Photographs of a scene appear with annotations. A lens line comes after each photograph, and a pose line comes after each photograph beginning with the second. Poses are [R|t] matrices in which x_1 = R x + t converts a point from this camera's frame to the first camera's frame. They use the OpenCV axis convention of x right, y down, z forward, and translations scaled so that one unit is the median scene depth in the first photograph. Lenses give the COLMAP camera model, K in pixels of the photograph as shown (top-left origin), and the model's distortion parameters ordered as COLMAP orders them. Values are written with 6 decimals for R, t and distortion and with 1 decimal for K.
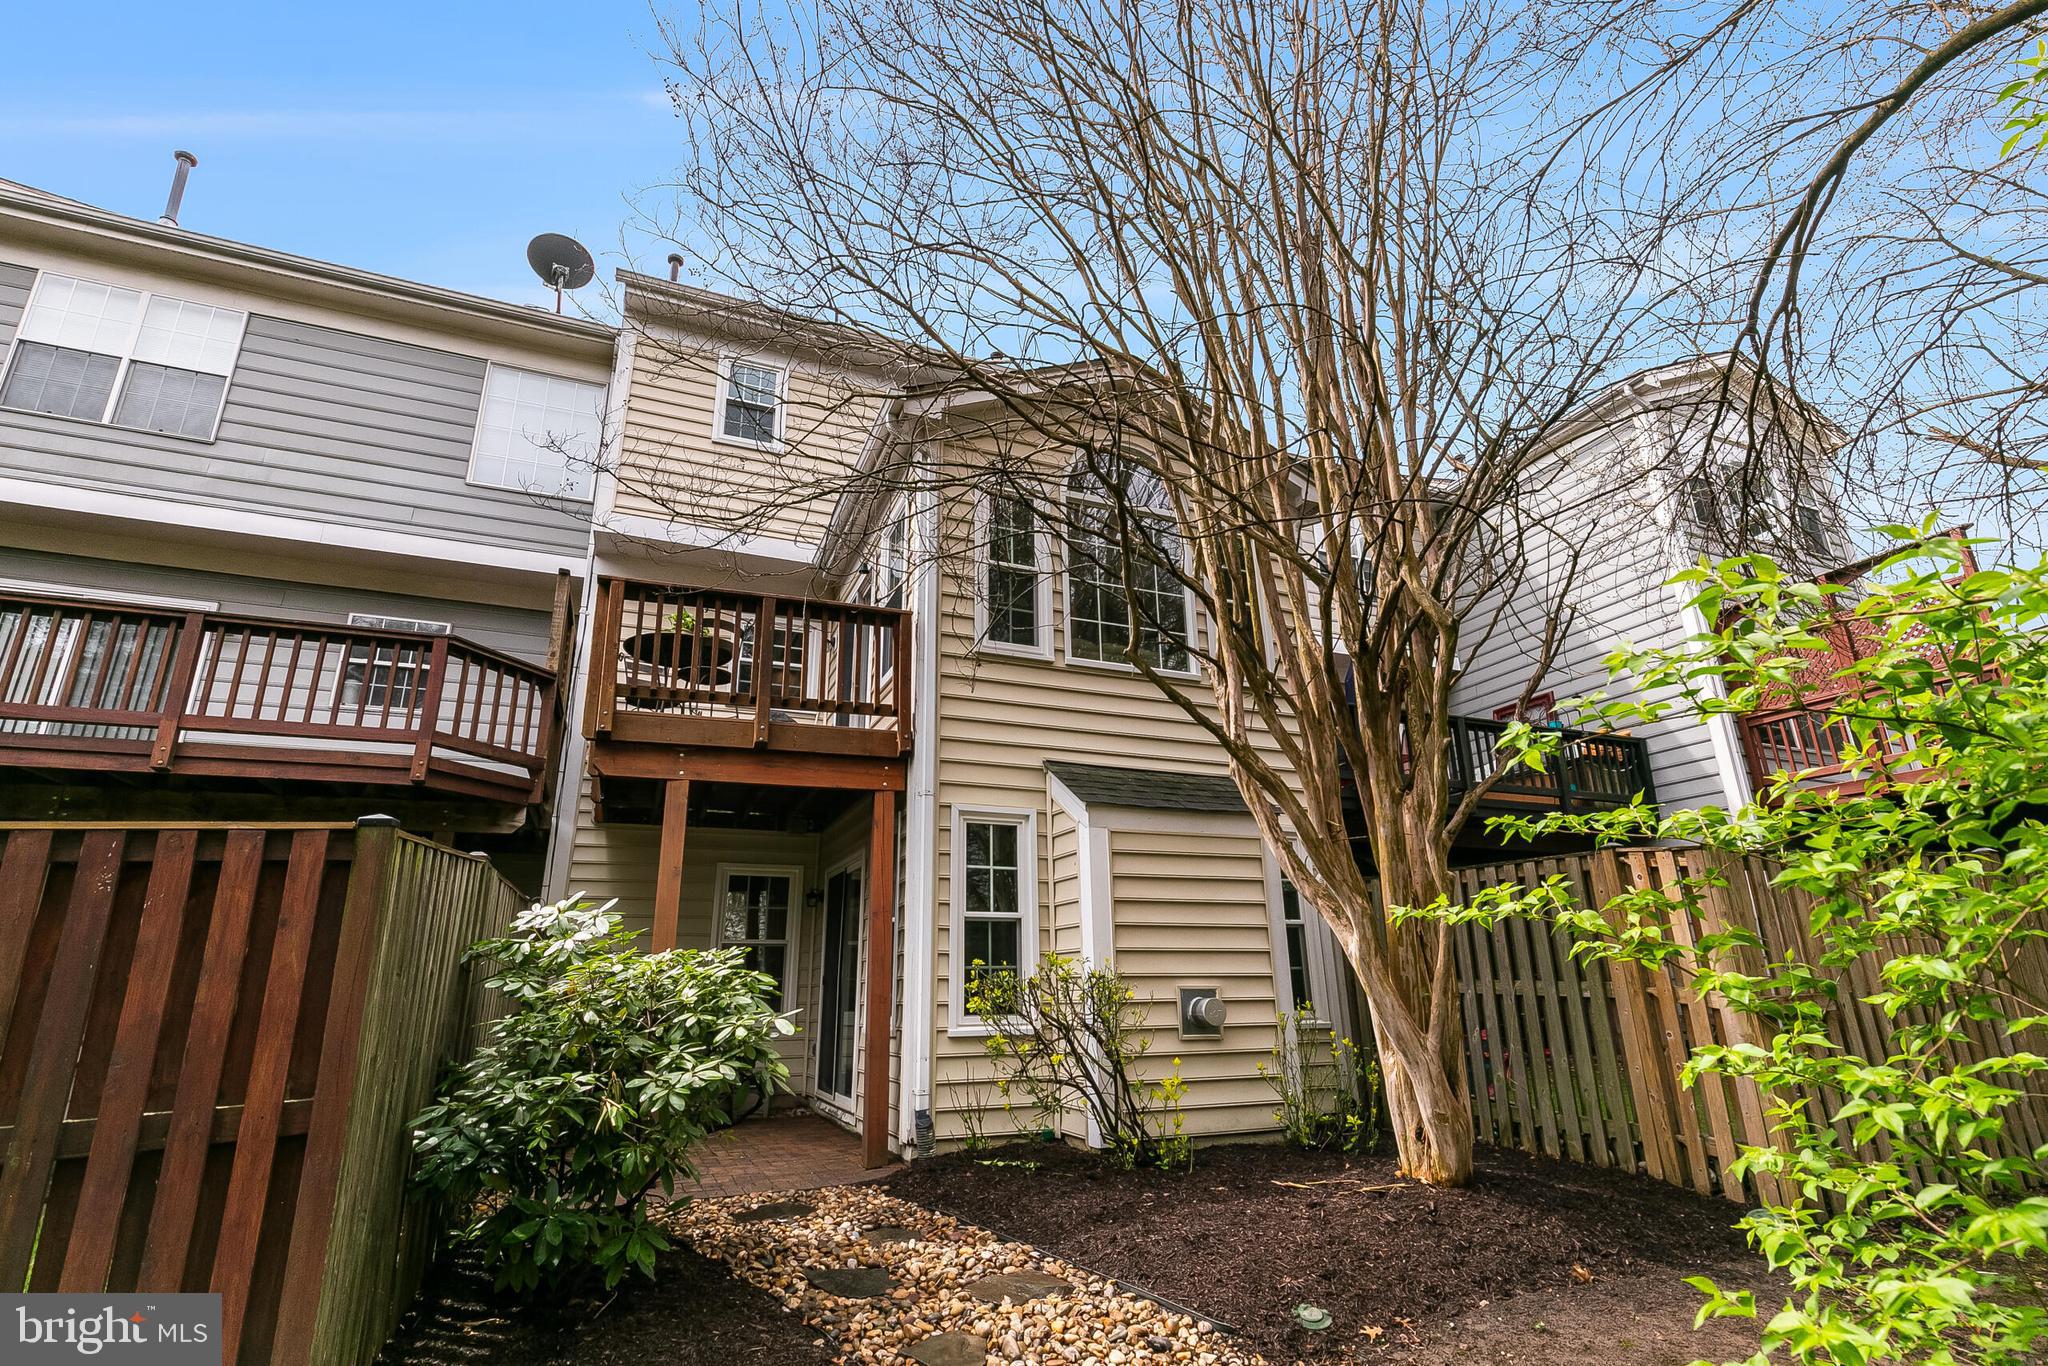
lens RADIAL K [[945.4, 0, 1017.0], [0, 945.4, 682.0], [0, 0, 1]] dist [0.014687, -0.010401]
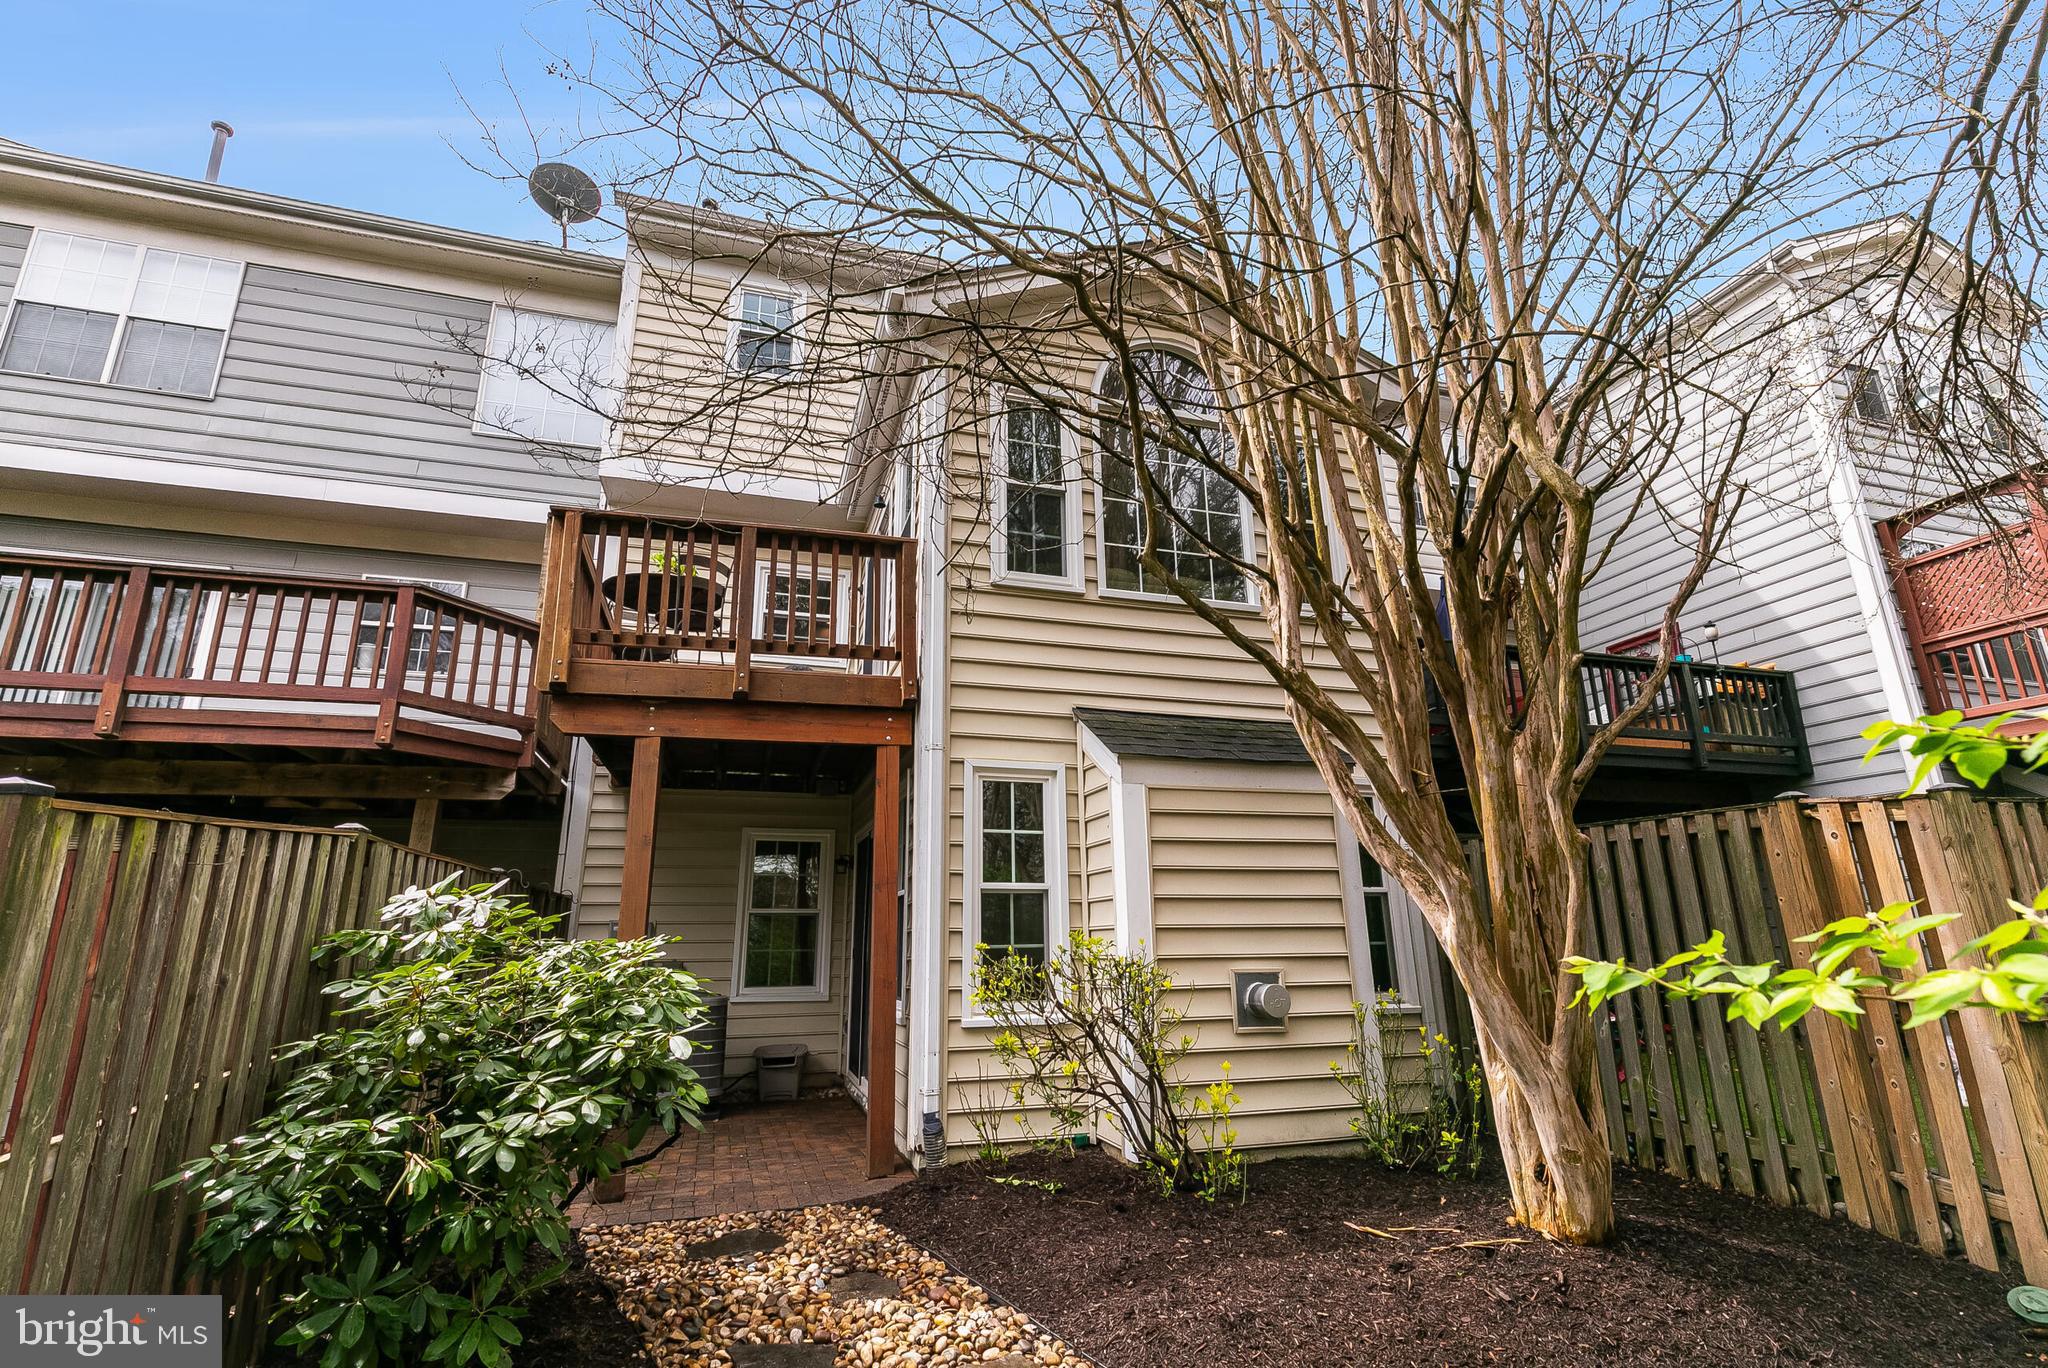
lens RADIAL K [[923.4, 0, 1024.0], [0, 923.4, 684.0], [0, 0, 1]] dist [0.004298, -0.000265]
pose [[0.996093, -0.024770, -0.084769, 0.063022], [0.028228, 0.998807, 0.039842, 0.030862], [0.083681, -0.042079, 0.995604, 0.182569]]
